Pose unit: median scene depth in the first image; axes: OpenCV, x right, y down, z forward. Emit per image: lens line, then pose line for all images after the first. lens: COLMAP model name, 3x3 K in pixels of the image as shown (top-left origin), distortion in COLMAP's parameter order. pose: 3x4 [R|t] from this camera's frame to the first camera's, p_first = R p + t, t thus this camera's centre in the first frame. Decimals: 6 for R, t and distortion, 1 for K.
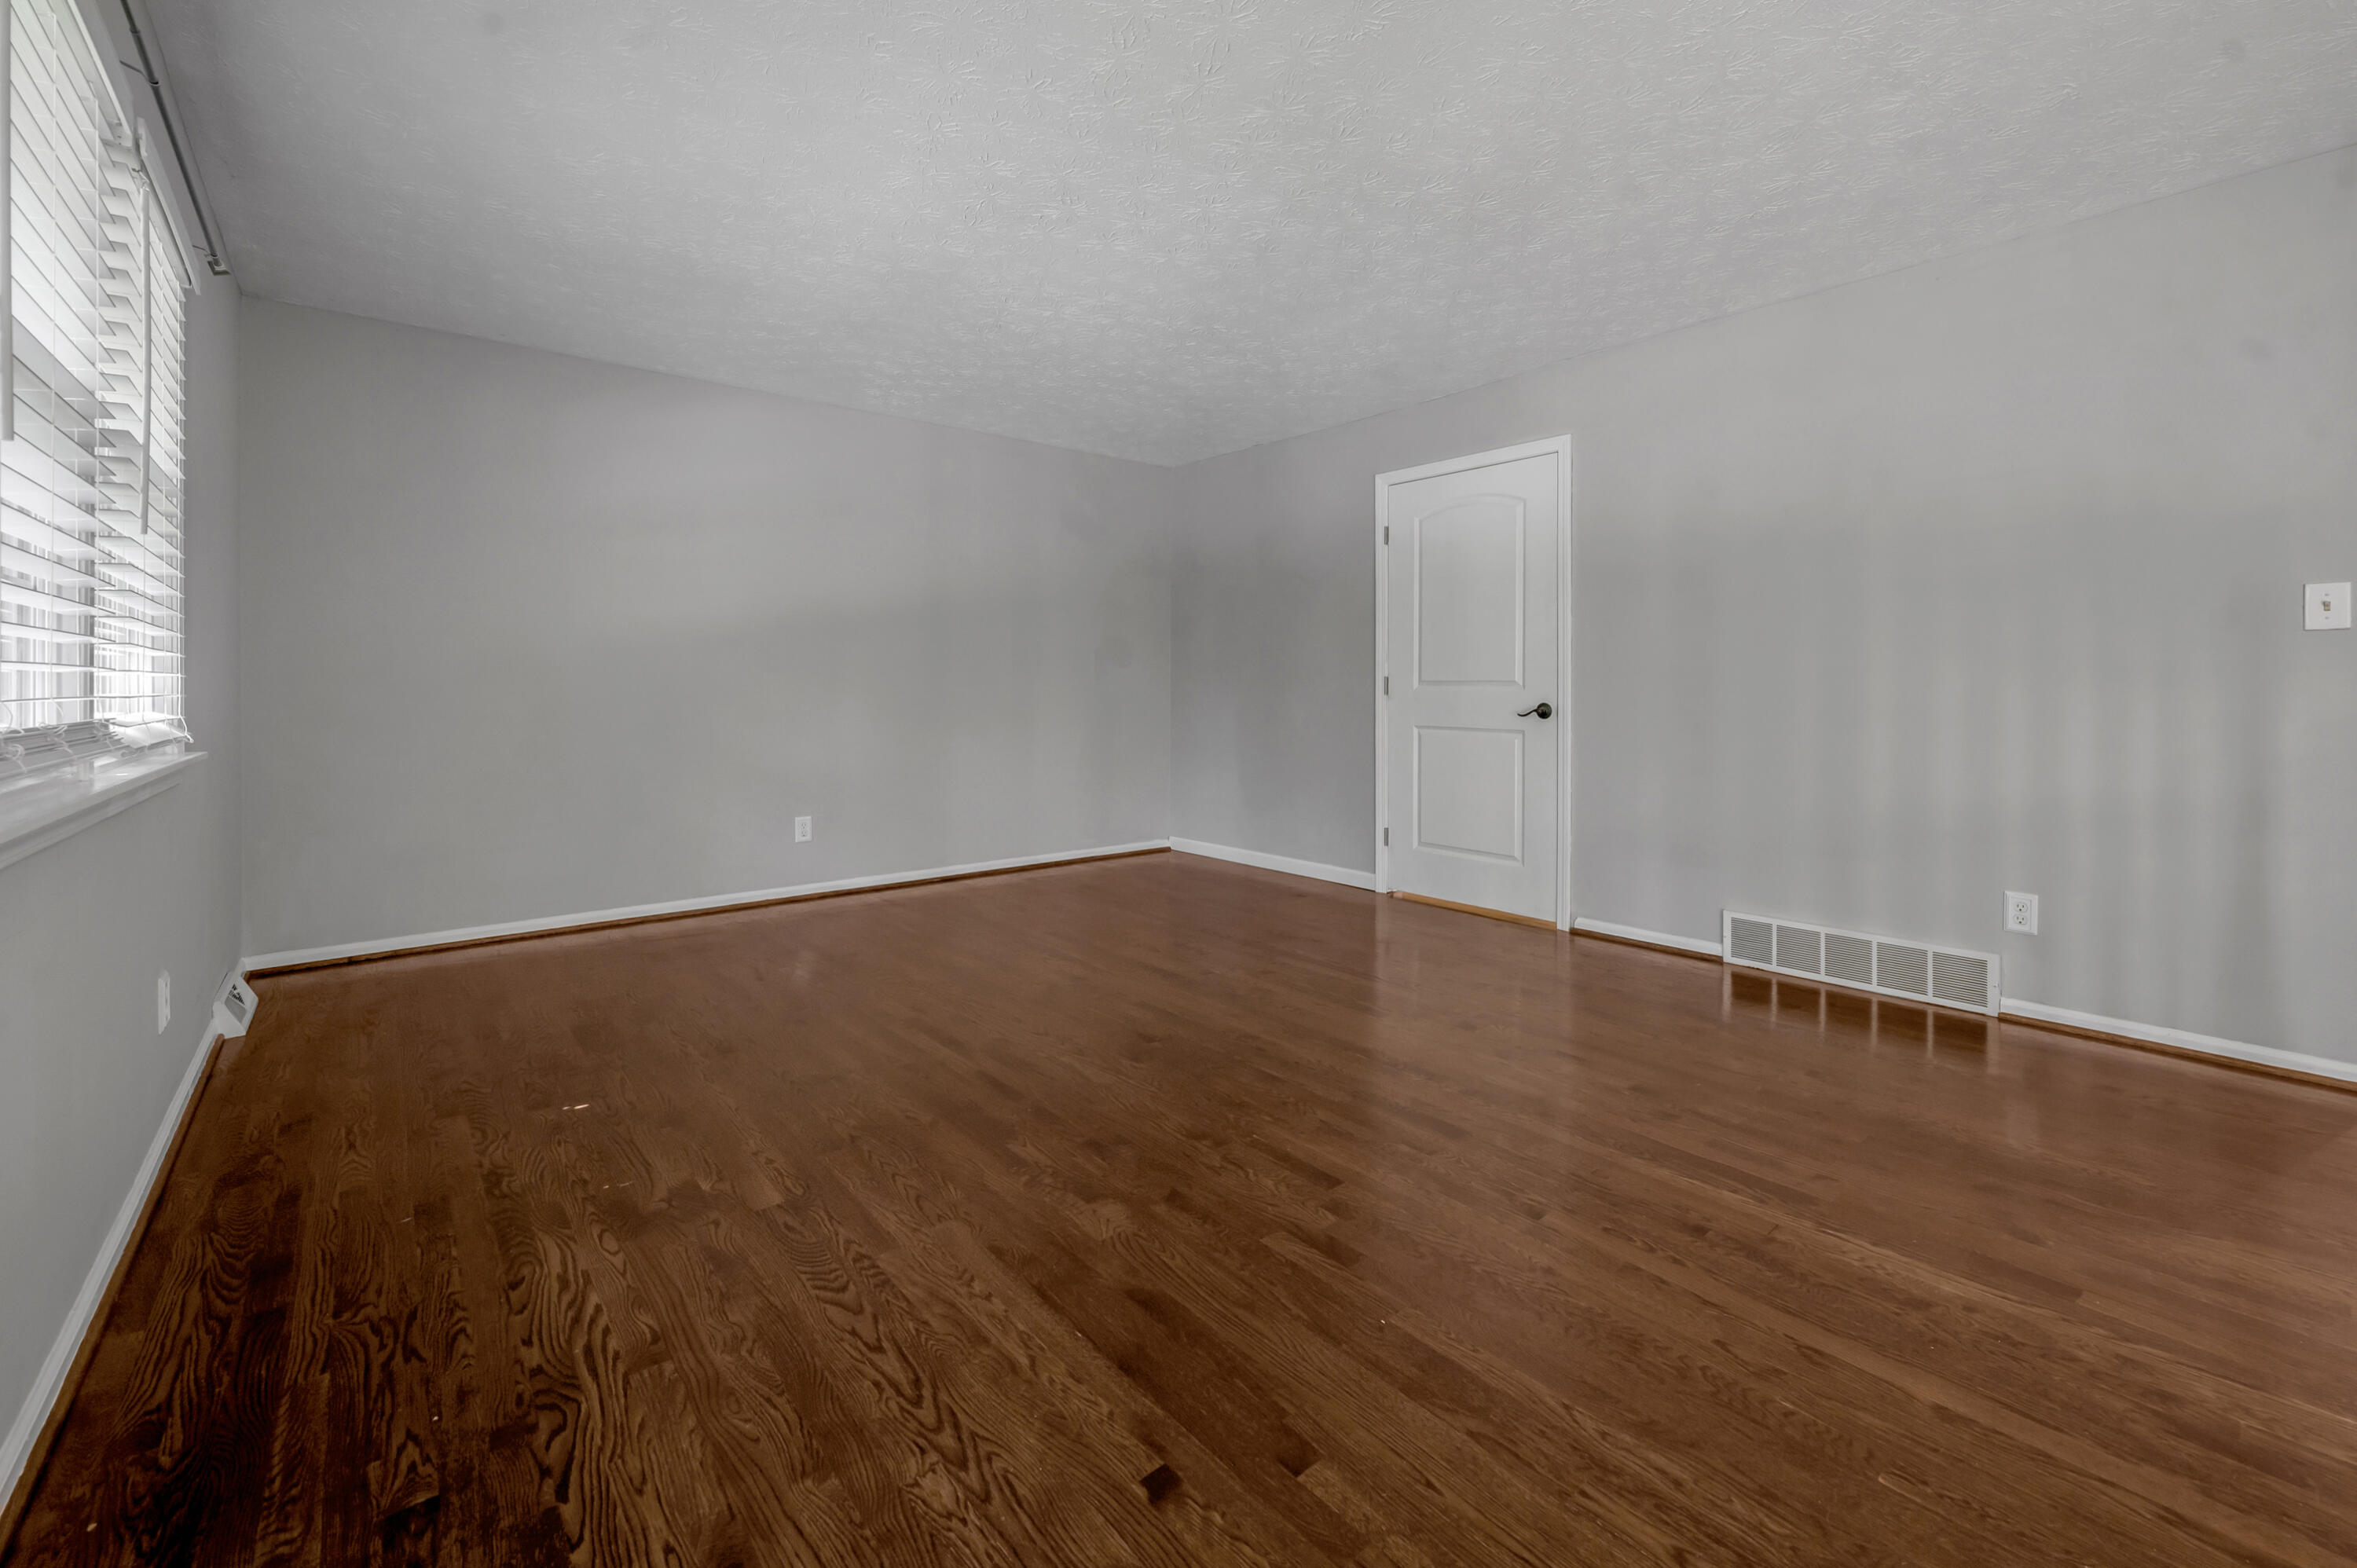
lens RADIAL K [[953.8, 0, 1160.5], [0, 953.8, 691.7], [0, 0, 1]] dist [-0.003228, 0.000762]
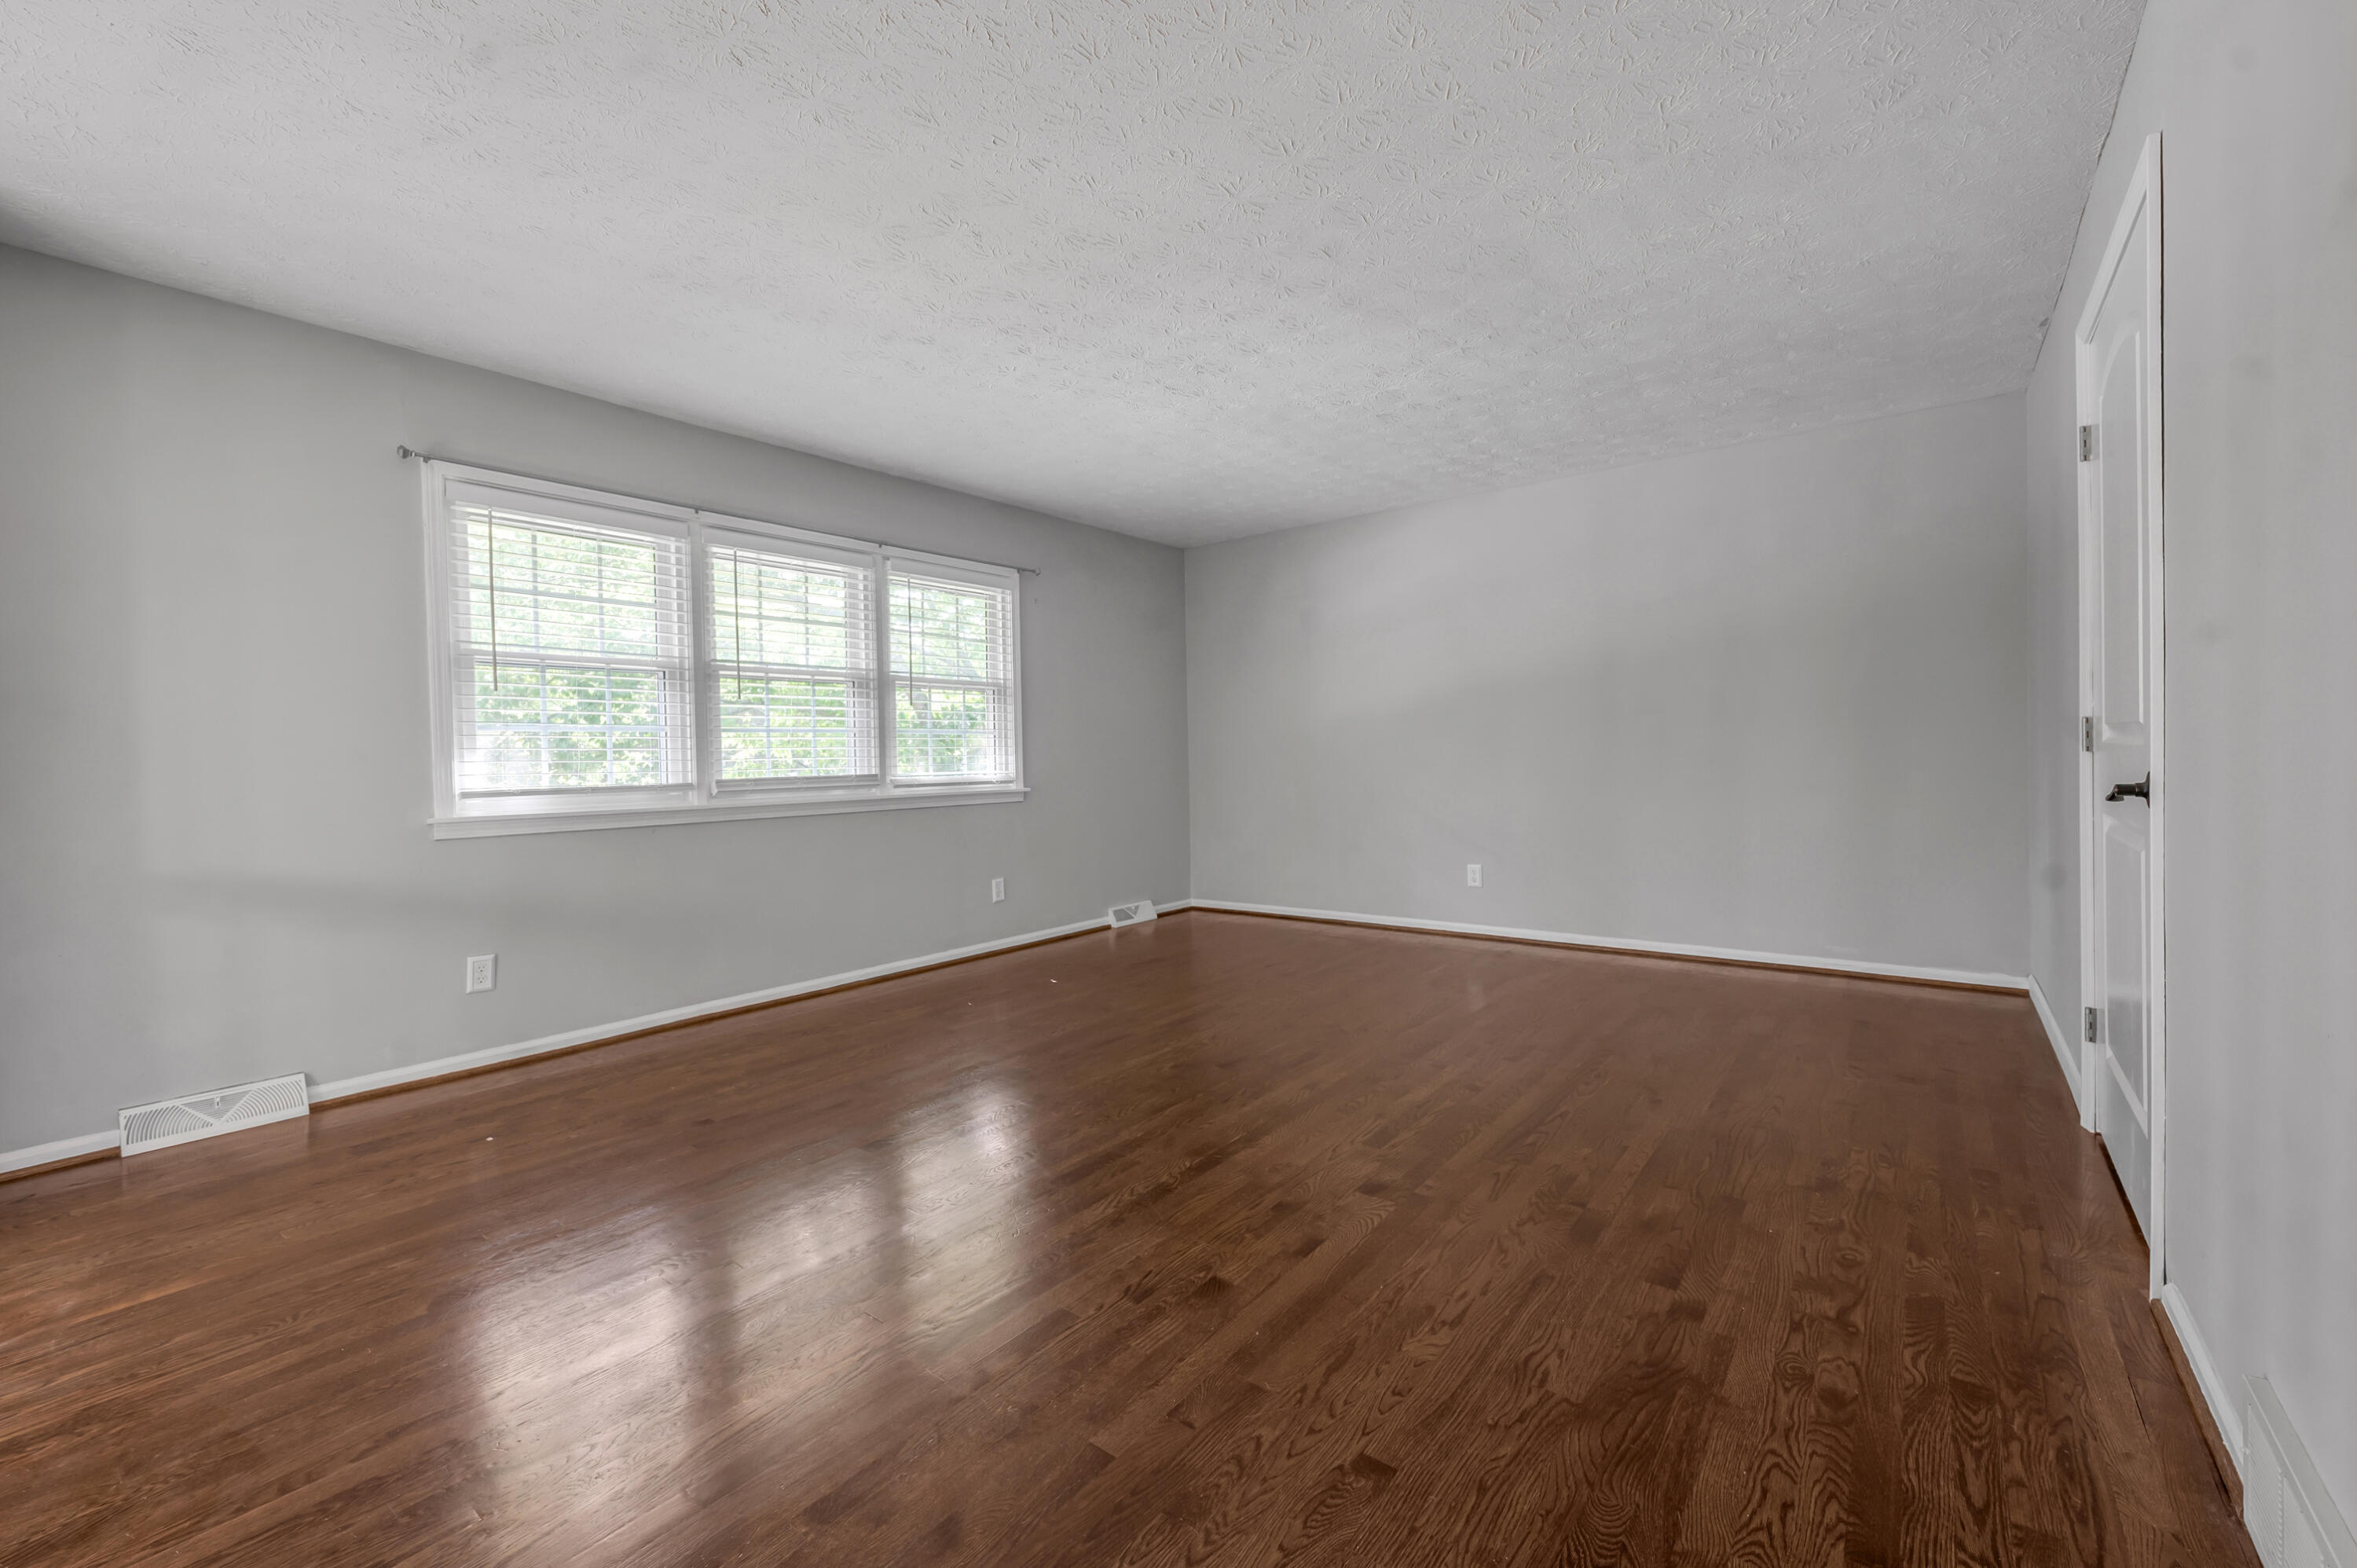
lens RADIAL K [[953.8, 0, 1188.4], [0, 953.8, 768.4], [0, 0, 1]] dist [-0.003228, 0.000762]
pose [[0.228150, 0.009587, -0.973579, 0.858788], [0.019080, 0.999715, 0.014316, -0.006127], [0.973439, -0.021842, 0.227902, 0.558828]]
